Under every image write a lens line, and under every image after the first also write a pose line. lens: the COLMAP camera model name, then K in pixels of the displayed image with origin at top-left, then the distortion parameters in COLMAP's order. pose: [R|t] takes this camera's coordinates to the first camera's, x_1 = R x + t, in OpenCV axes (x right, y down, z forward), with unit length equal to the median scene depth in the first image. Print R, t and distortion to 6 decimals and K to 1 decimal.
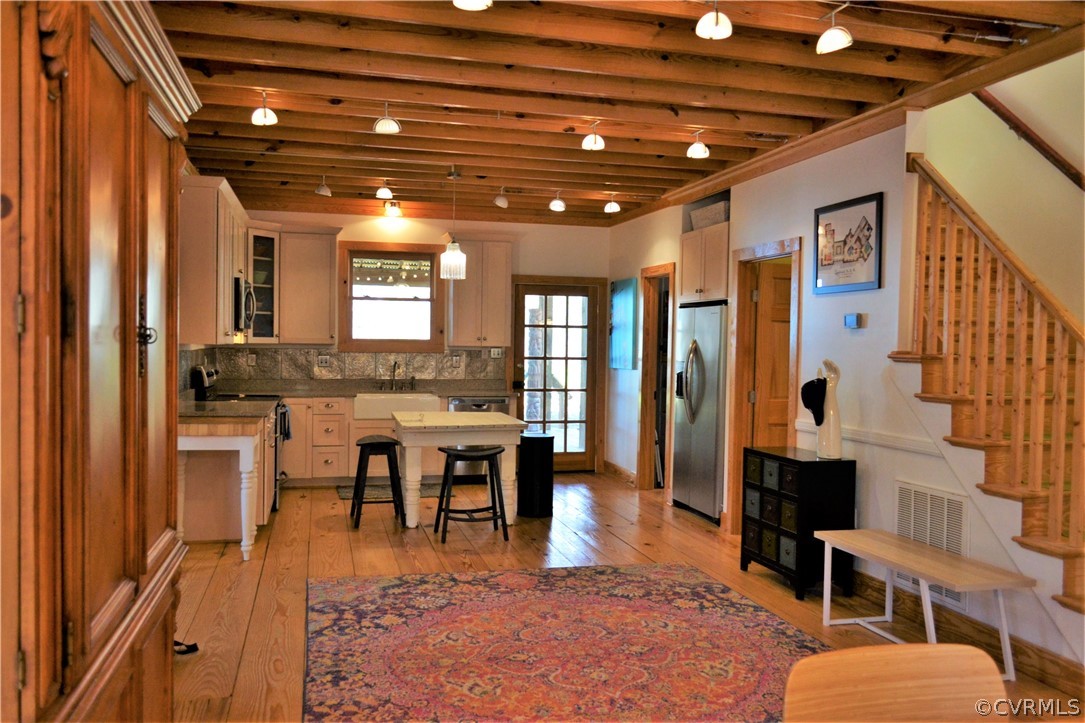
lens RADIAL K [[861.1, 0, 544.8], [0, 861.1, 368.6], [0, 0, 1]] dist [-0.008844, -0.002859]
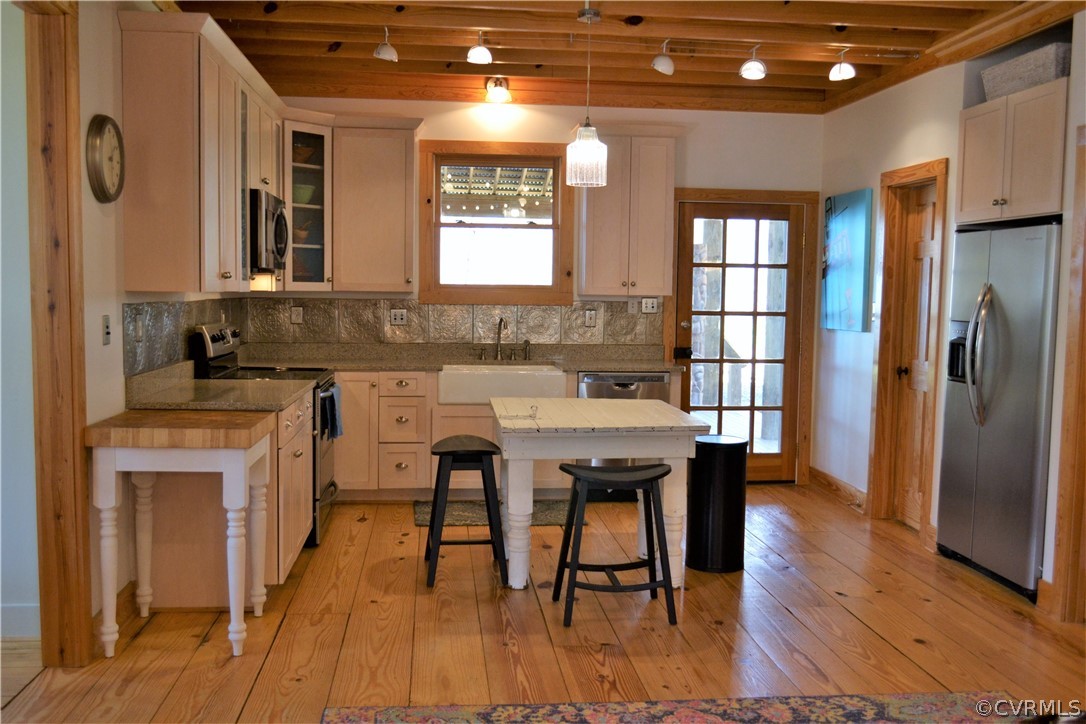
lens RADIAL K [[1004.4, 0, 538.0], [0, 1004.4, 366.7], [0, 0, 1]] dist [-0.013751, 0.000000]
pose [[0.988148, 0.011402, -0.153083, -0.026033], [-0.004475, 0.998954, 0.045516, -0.006643], [0.153442, -0.044292, 0.987165, 0.248381]]
